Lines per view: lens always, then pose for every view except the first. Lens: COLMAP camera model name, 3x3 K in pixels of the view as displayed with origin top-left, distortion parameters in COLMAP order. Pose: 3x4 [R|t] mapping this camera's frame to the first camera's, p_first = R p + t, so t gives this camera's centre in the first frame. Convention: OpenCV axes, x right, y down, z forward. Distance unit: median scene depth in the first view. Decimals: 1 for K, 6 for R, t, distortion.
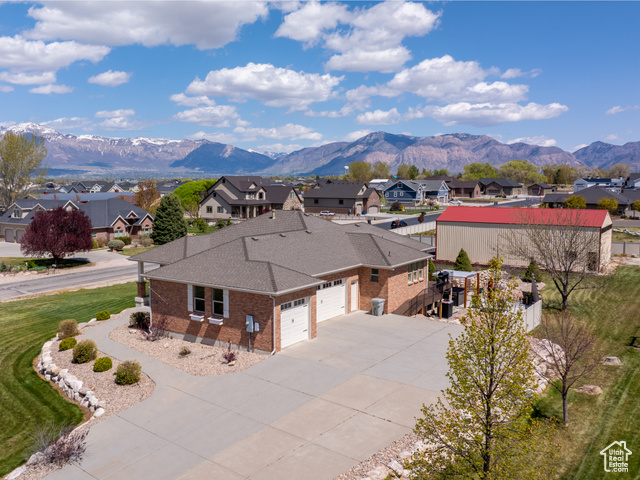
lens RADIAL K [[595.9, 0, 320.1], [0, 595.9, 236.5], [0, 0, 1]] dist [-0.021243, 0.000000]
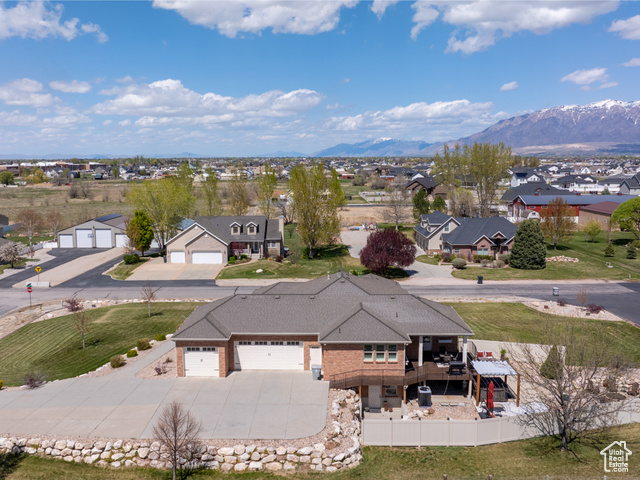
lens RADIAL K [[595.9, 0, 318.5], [0, 595.9, 240.1], [0, 0, 1]] dist [-0.021243, 0.000000]
pose [[0.554499, 0.113746, -0.824374, 0.389668], [-0.080478, 0.993301, 0.082922, -0.090065], [0.828284, 0.020363, 0.559938, 0.123193]]
